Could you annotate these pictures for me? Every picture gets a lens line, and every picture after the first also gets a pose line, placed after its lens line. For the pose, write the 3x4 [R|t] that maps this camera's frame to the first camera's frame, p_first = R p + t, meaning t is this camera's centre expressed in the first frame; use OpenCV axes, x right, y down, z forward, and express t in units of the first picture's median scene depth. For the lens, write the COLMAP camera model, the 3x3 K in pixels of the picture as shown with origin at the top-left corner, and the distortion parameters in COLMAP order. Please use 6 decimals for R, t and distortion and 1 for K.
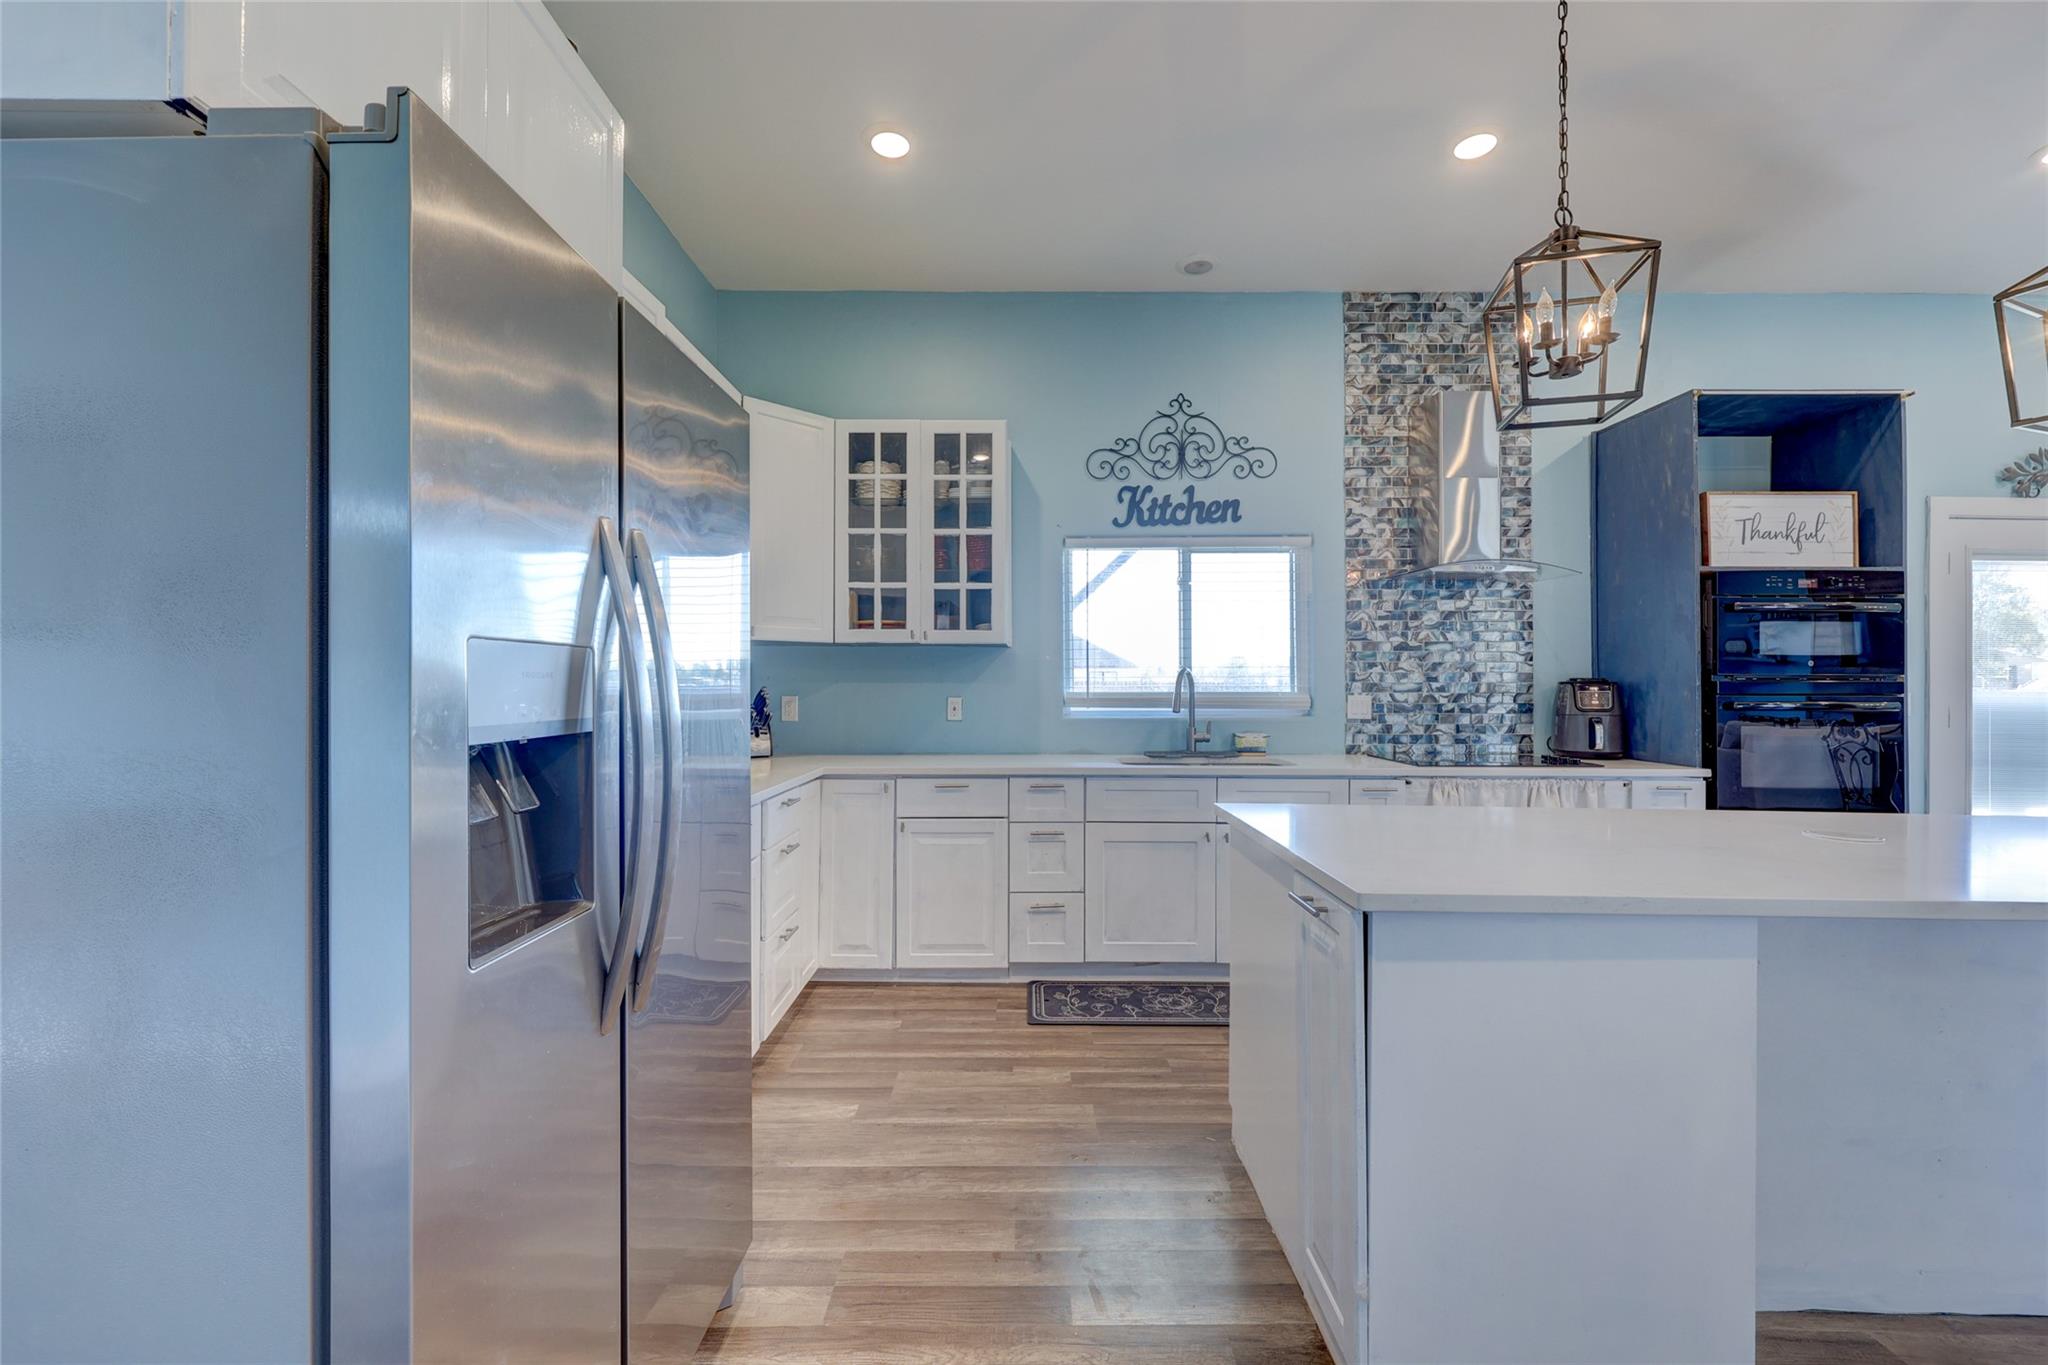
lens RADIAL K [[819.7, 0, 1023.5], [0, 819.7, 679.5], [0, 0, 1]] dist [-0.000759, 0.000154]
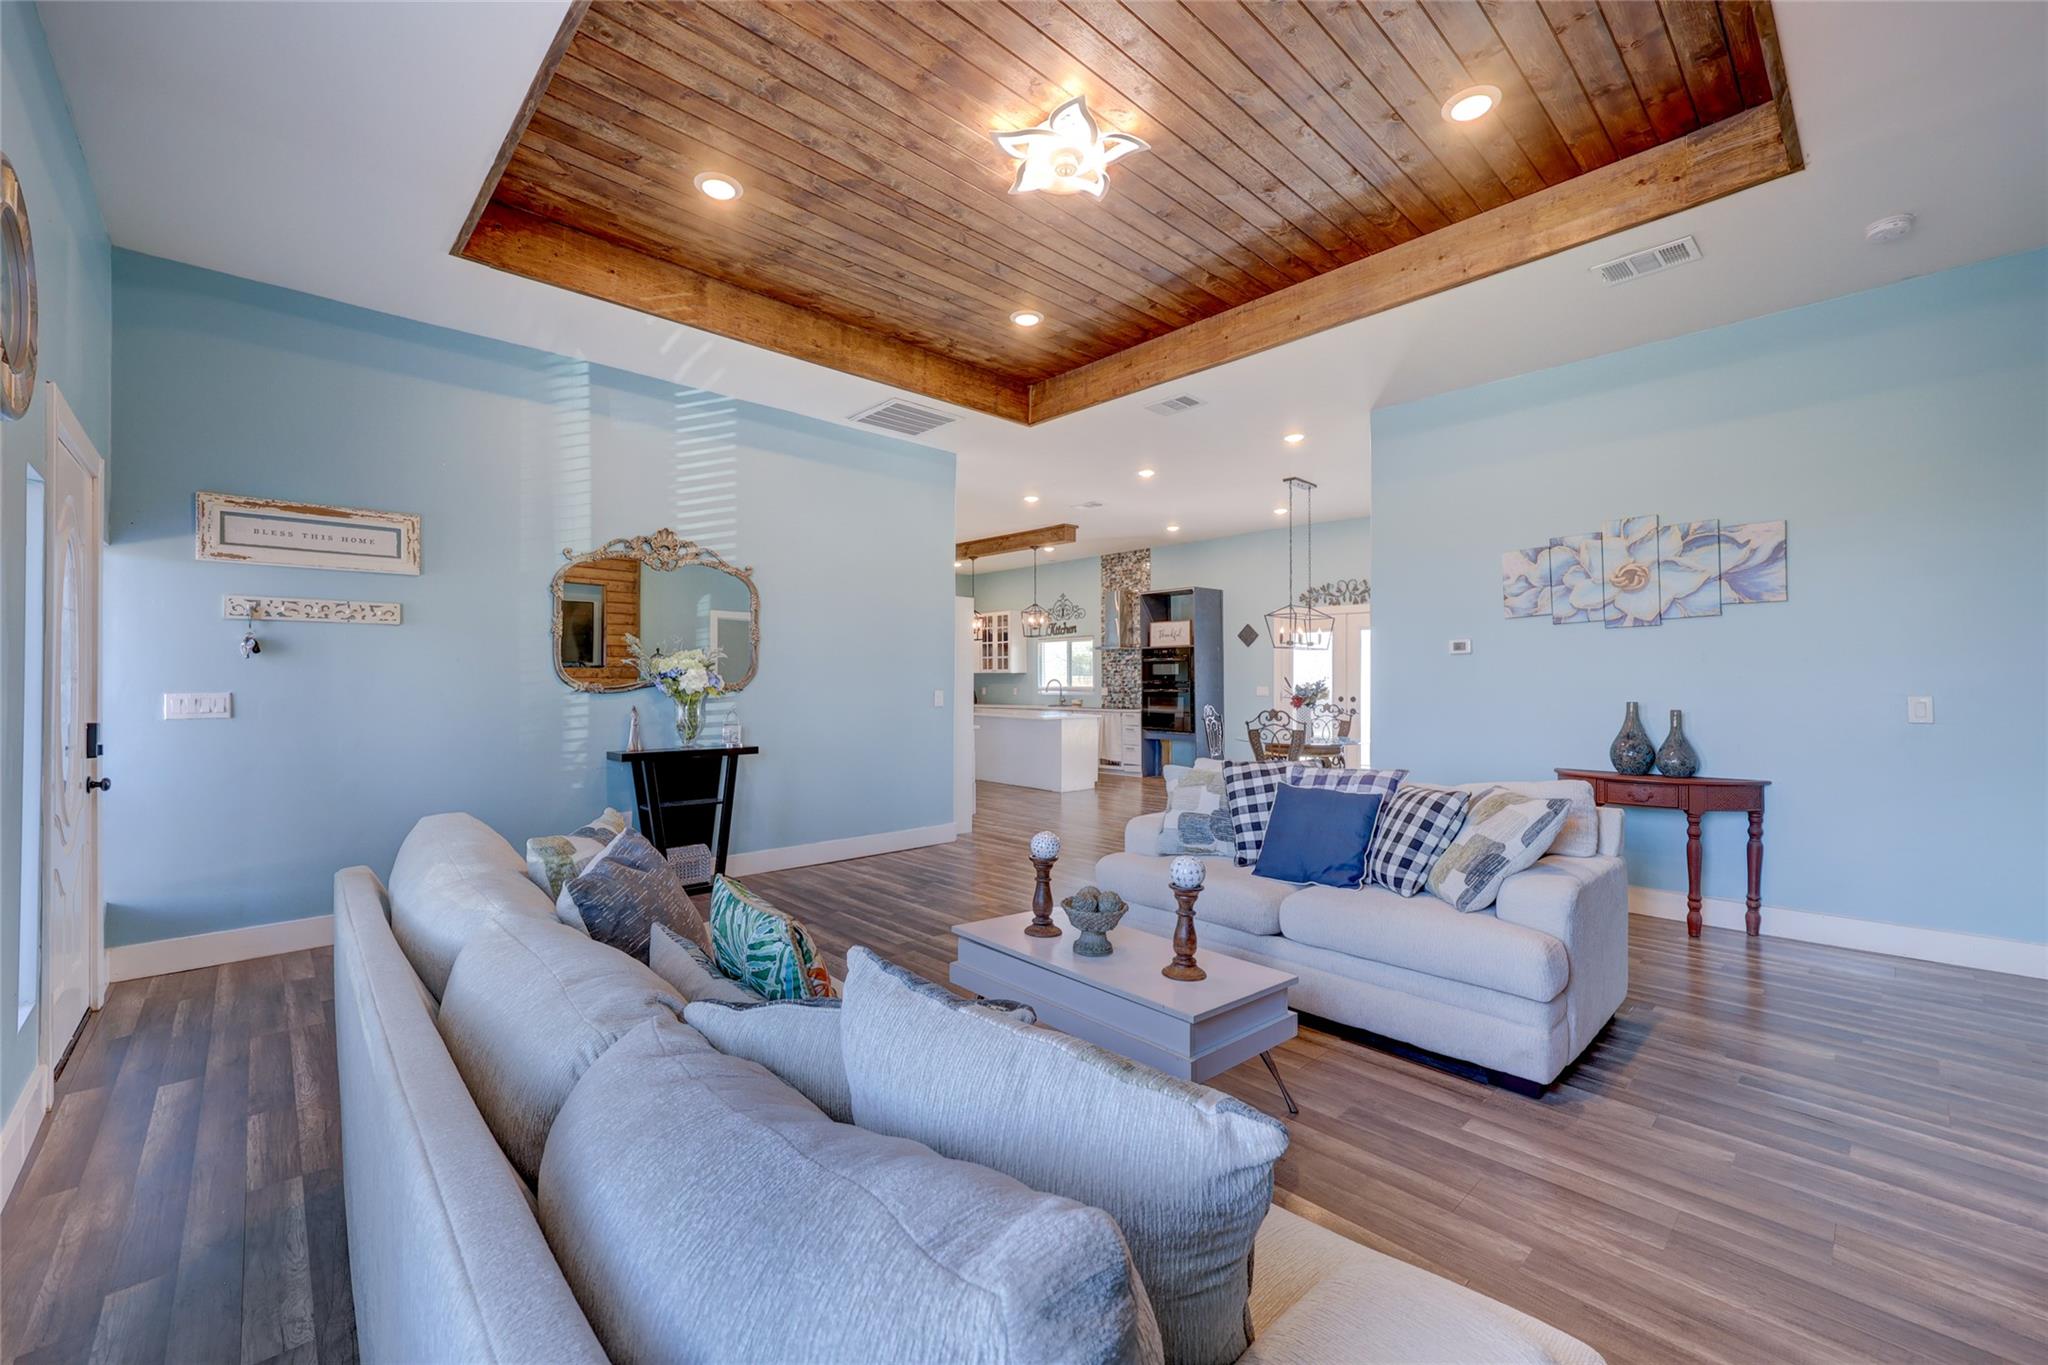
lens RADIAL K [[819.7, 0, 1023.5], [0, 819.7, 679.5], [0, 0, 1]] dist [-0.000759, 0.000154]
pose [[0.686130, -0.006419, -0.727451, 2.416184], [0.006728, 0.999974, -0.002478, -0.005089], [0.727448, -0.003194, 0.686155, -1.309491]]
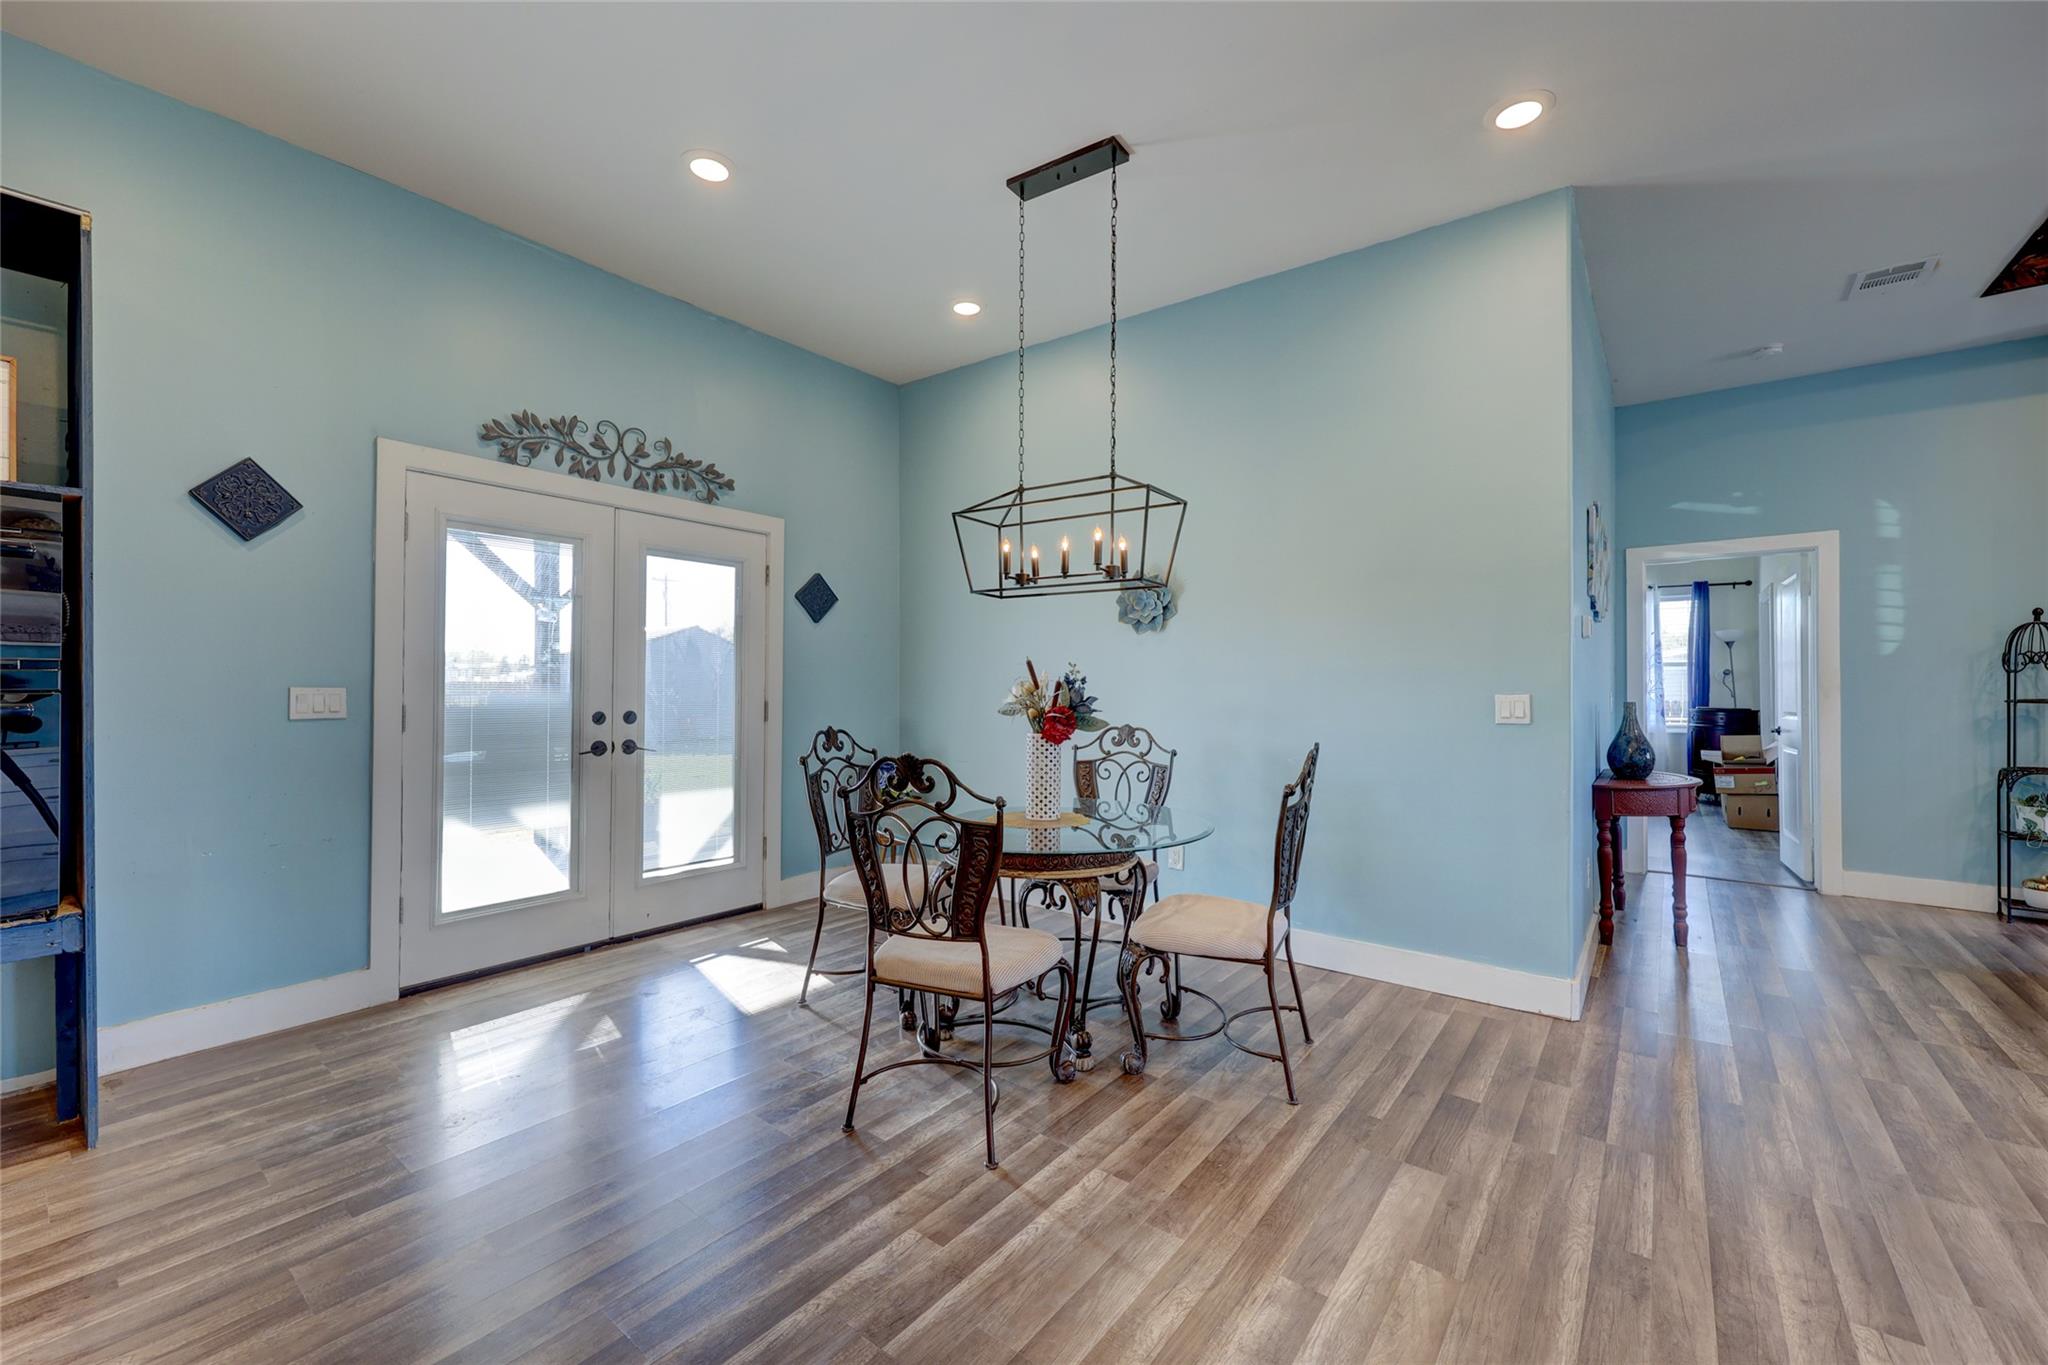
lens RADIAL K [[821.8, 0, 1026.0], [0, 821.8, 679.0], [0, 0, 1]] dist [-0.000966, 0.000643]
pose [[0.611872, 0.004398, 0.790945, 0.863040], [-0.005539, 0.999984, -0.001275, 0.005401], [-0.790938, -0.003601, 0.611886, 0.027345]]
